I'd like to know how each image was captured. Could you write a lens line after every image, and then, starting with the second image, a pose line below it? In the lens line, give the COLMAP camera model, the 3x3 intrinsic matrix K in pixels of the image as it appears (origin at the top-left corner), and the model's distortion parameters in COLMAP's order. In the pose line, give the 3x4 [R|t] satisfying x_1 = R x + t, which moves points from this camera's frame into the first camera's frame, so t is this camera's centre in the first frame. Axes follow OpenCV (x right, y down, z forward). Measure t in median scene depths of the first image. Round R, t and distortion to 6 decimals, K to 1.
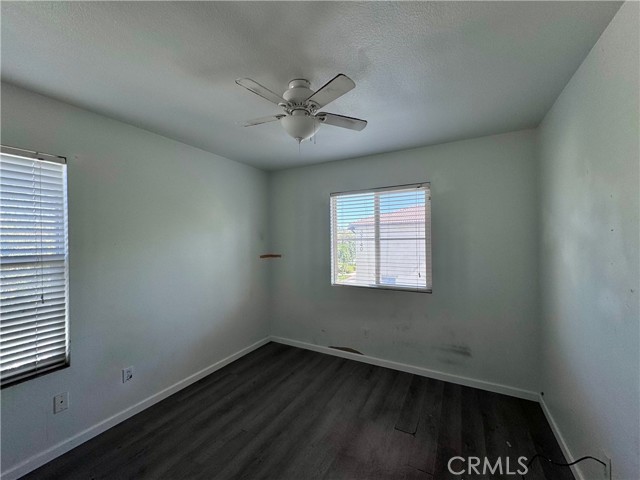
lens RADIAL K [[257.7, 0, 320.6], [0, 257.7, 239.9], [0, 0, 1]] dist [0.000231, 0.000081]
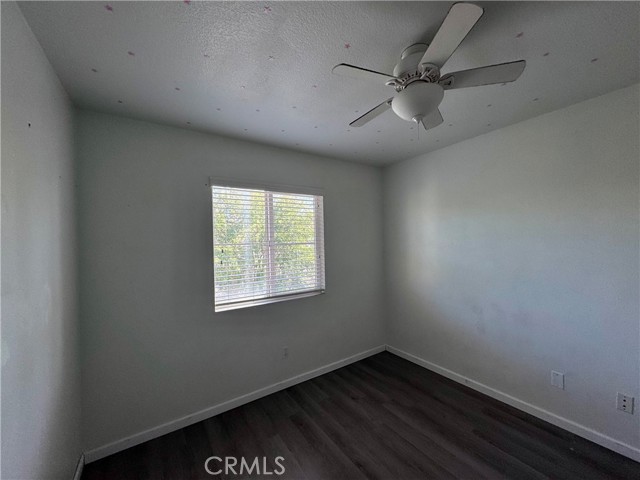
lens RADIAL K [[257.7, 0, 320.6], [0, 257.7, 239.9], [0, 0, 1]] dist [0.000231, 0.000081]
pose [[0.444995, 0.007488, 0.895502, -0.524856], [0.009130, 0.999875, -0.012898, -0.003991], [-0.895486, 0.013916, 0.444871, 0.488675]]
